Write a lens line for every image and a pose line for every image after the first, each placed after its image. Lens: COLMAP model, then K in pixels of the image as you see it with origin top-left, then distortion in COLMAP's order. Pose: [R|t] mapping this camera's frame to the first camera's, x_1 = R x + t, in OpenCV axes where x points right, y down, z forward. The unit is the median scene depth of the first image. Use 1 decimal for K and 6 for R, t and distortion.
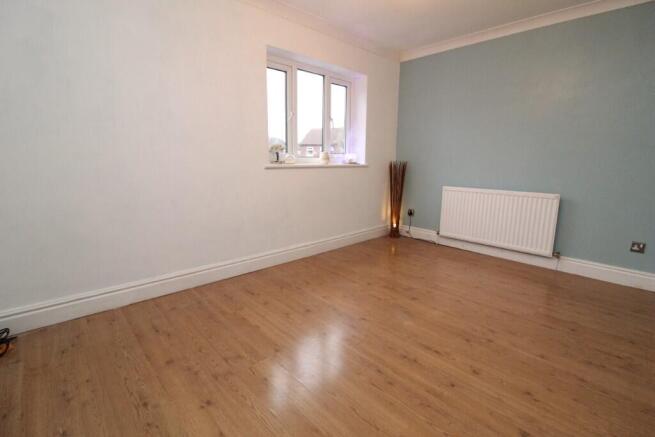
lens RADIAL K [[305.1, 0, 326.7], [0, 305.1, 217.7], [0, 0, 1]] dist [-0.011590, -0.003031]
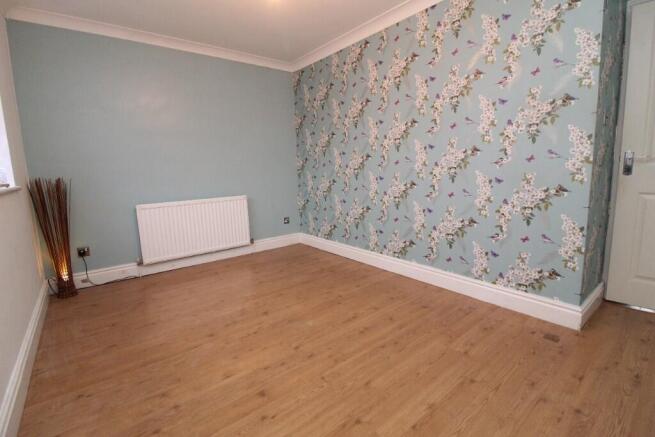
lens RADIAL K [[305.1, 0, 326.6], [0, 305.1, 215.5], [0, 0, 1]] dist [-0.011590, -0.003031]
pose [[0.057770, -0.166029, 0.984427, -0.542580], [0.218655, 0.964237, 0.149792, -0.120706], [-0.974091, 0.206596, 0.092007, 0.599193]]
